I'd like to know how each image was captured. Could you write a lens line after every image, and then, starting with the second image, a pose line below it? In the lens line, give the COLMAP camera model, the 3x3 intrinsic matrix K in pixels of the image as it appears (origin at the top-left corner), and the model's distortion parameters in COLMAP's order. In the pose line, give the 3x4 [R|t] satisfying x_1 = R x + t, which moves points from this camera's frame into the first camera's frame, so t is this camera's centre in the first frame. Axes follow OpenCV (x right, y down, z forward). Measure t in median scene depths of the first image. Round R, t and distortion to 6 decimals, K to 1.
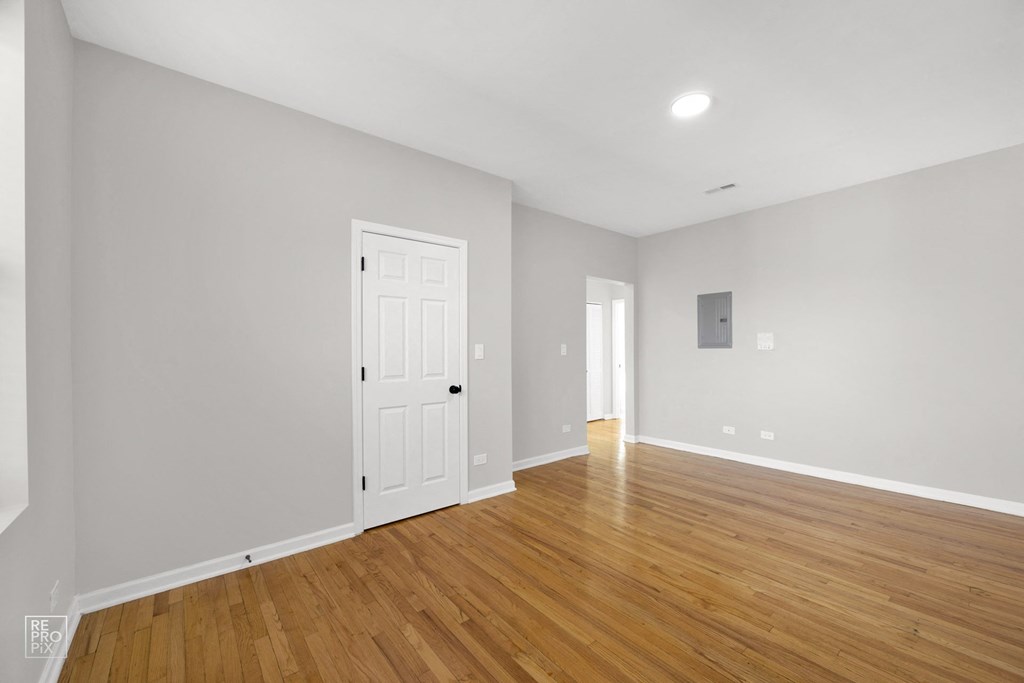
lens RADIAL K [[419.8, 0, 511.3], [0, 419.8, 345.8], [0, 0, 1]] dist [0.001066, -0.001915]
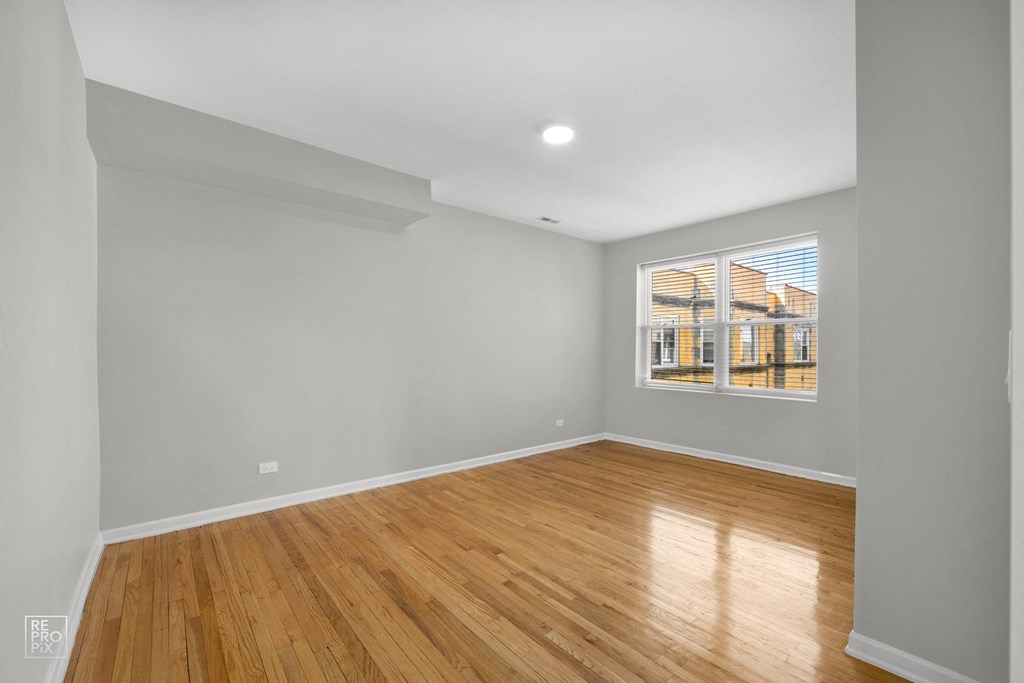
lens RADIAL K [[419.8, 0, 513.3], [0, 419.8, 348.3], [0, 0, 1]] dist [0.001066, -0.001915]
pose [[-0.999853, 0.005161, -0.016335, 0.515118], [0.005131, 0.999985, 0.001842, -0.009442], [0.016344, 0.001757, -0.999865, 1.936961]]
